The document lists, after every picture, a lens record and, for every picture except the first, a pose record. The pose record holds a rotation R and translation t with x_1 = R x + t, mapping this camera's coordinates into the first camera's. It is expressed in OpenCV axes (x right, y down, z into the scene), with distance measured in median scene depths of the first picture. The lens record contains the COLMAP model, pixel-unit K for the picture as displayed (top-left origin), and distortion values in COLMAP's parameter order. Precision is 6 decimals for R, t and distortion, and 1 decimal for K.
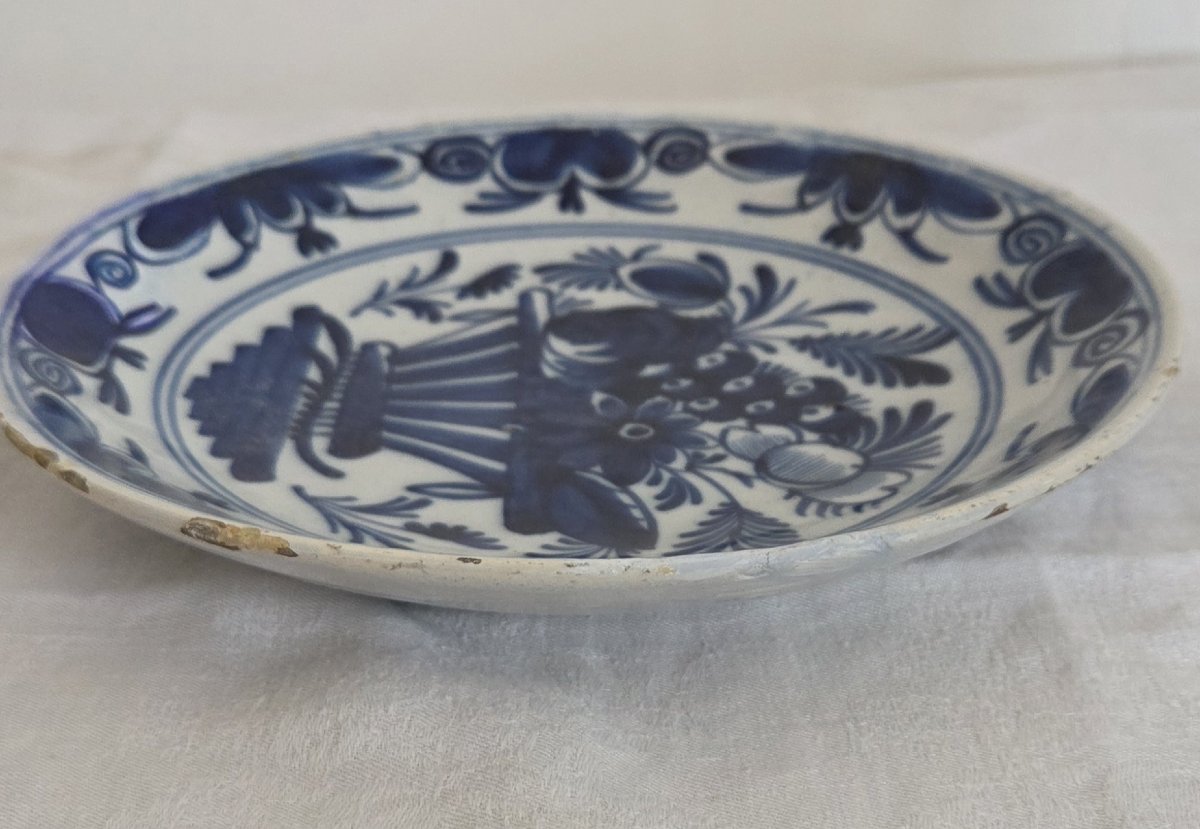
lens RADIAL K [[1815.1, 0, 564.2], [0, 1815.1, 414.2], [0, 0, 1]] dist [0.098117, -0.096076]
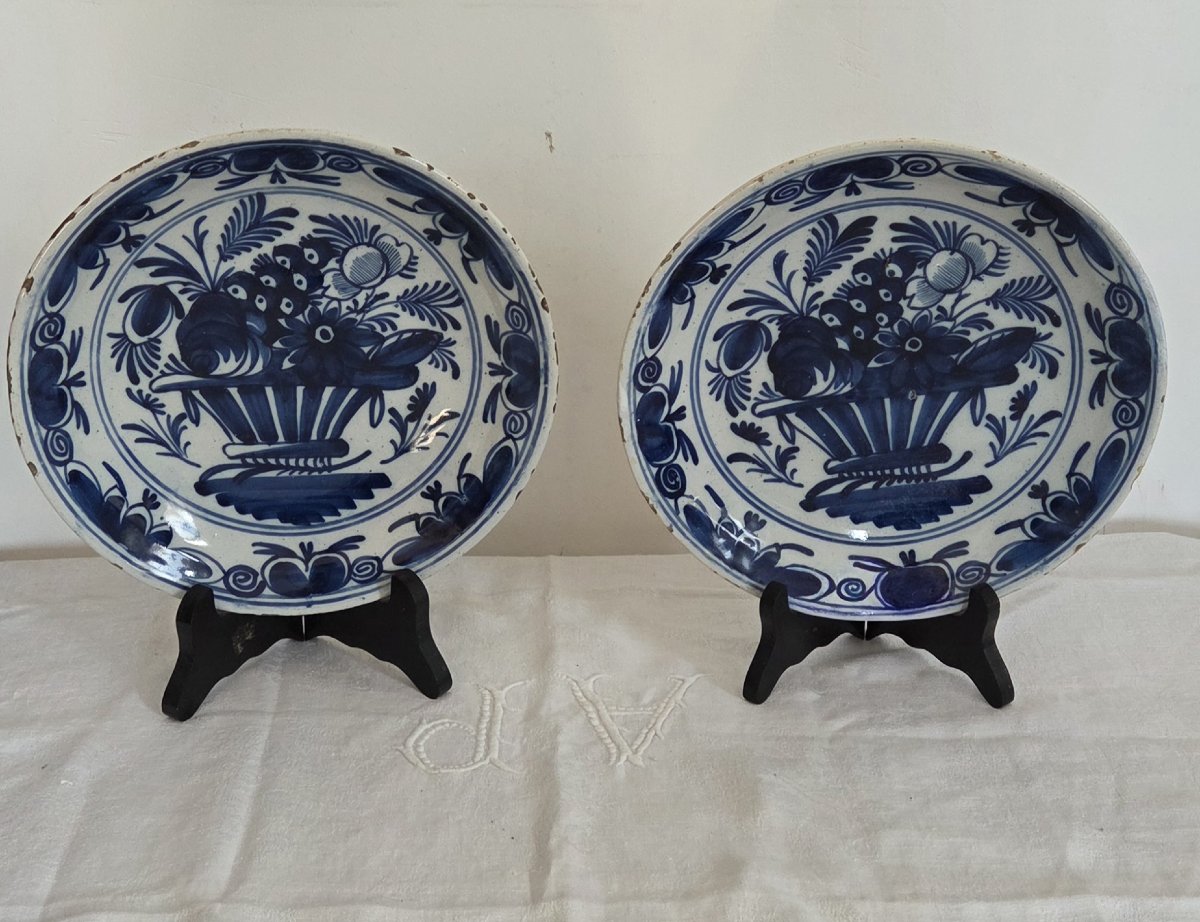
lens RADIAL K [[1755.2, 0, 597.2], [0, 1755.2, 527.5], [0, 0, 1]] dist [0.191849, -0.700449]
pose [[-0.181489, -0.854333, -0.487008, 0.924482], [0.490271, -0.507905, 0.708285, -1.735508], [-0.852465, -0.110220, 0.511034, 0.199630]]
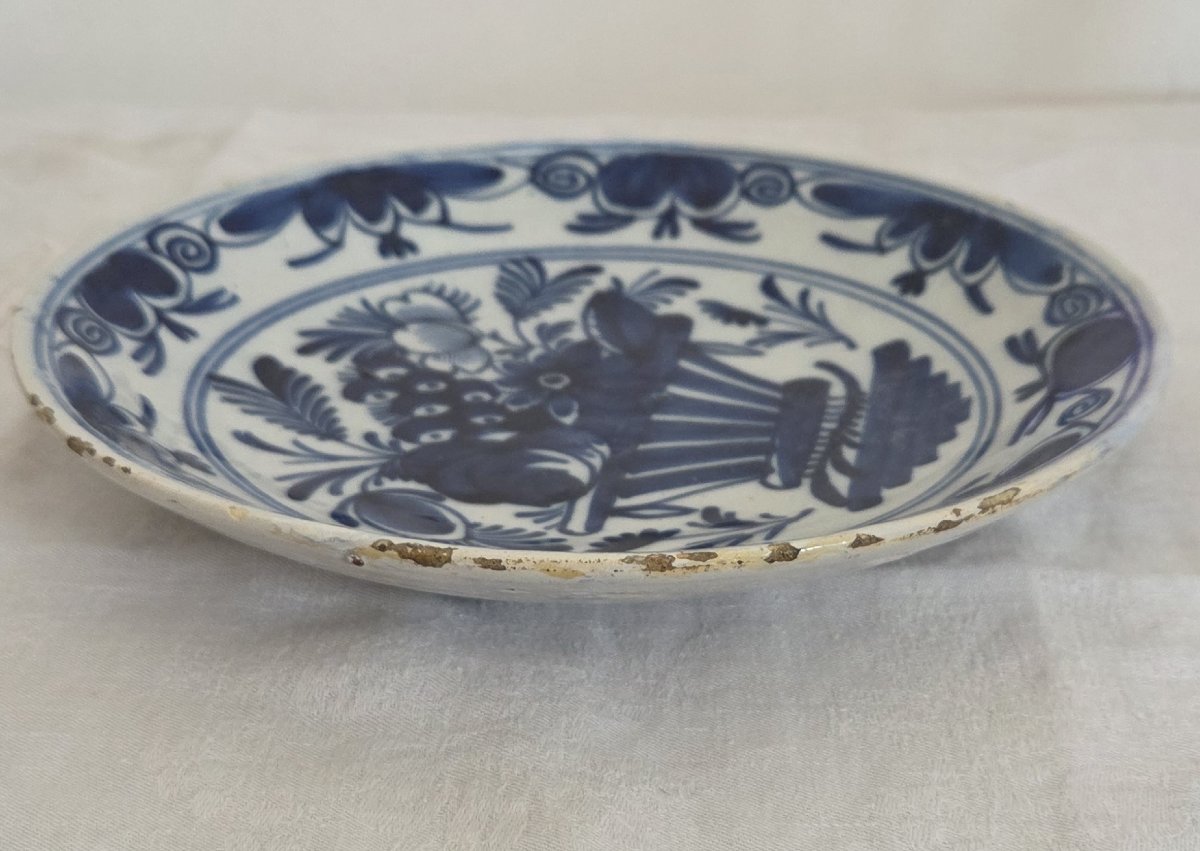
lens RADIAL K [[1812.1, 0, 586.8], [0, 1812.1, 426.5], [0, 0, 1]] dist [0.094689, 0.042370]
pose [[-0.977874, -0.071151, 0.196722, -0.193720], [0.105701, 0.643457, 0.758150, -0.784383], [-0.180525, 0.762169, -0.621699, 1.643799]]
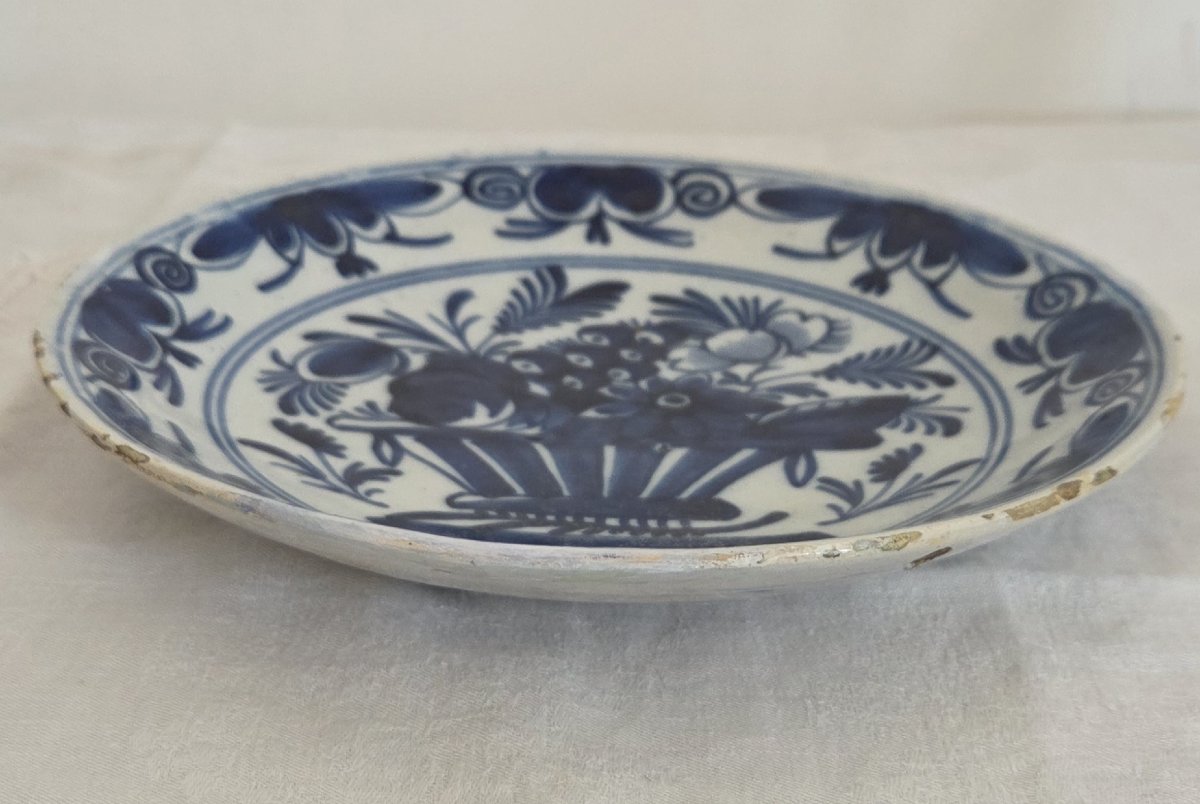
lens RADIAL K [[1836.3, 0, 579.5], [0, 1836.3, 403.2], [0, 0, 1]] dist [0.111343, 0.034009]
pose [[0.028531, -0.376008, 0.926177, -0.966021], [0.413620, 0.847951, 0.331508, -0.371304], [-0.910002, 0.373627, 0.179718, 0.816823]]
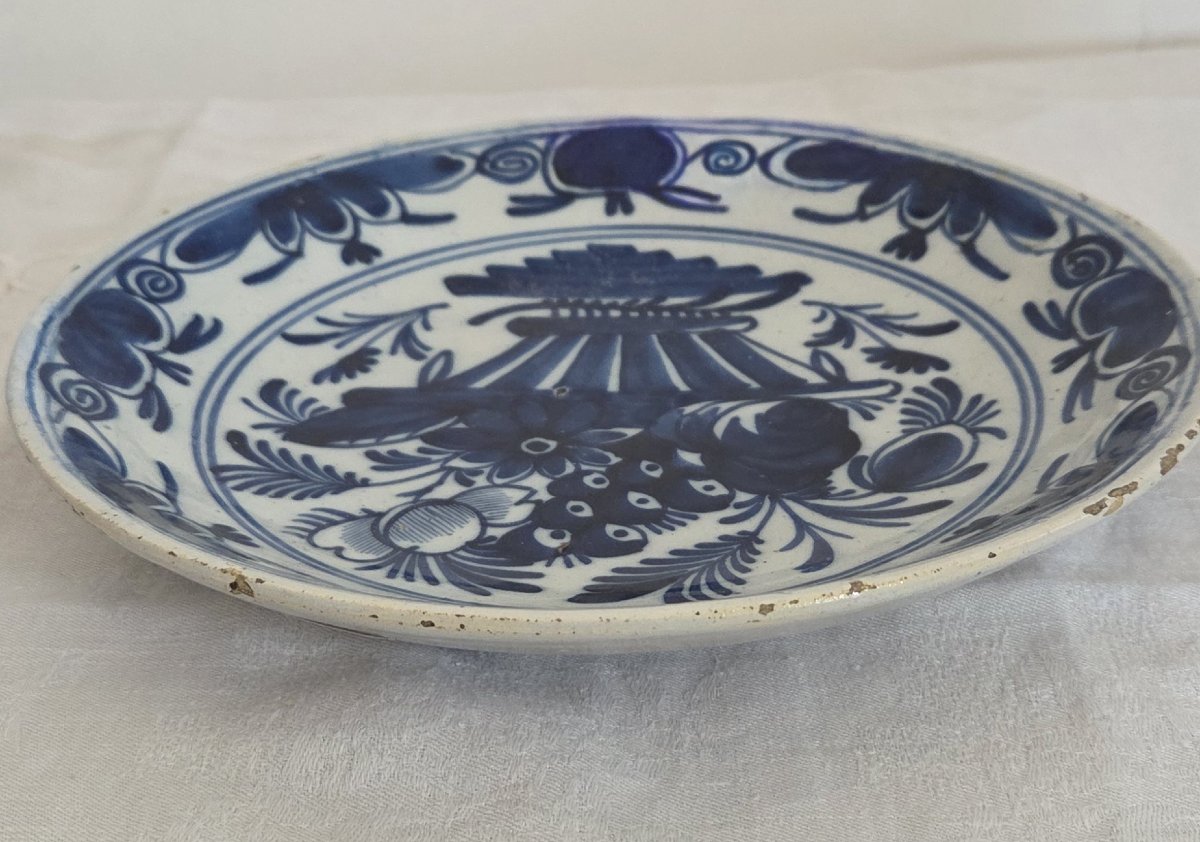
lens RADIAL K [[1770.0, 0, 578.1], [0, 1770.0, 421.0], [0, 0, 1]] dist [0.050273, -0.106486]
pose [[-0.056460, 0.481818, -0.874451, 0.854126], [-0.393529, 0.794202, 0.463010, -0.445864], [0.917577, 0.370263, 0.144769, 0.837978]]
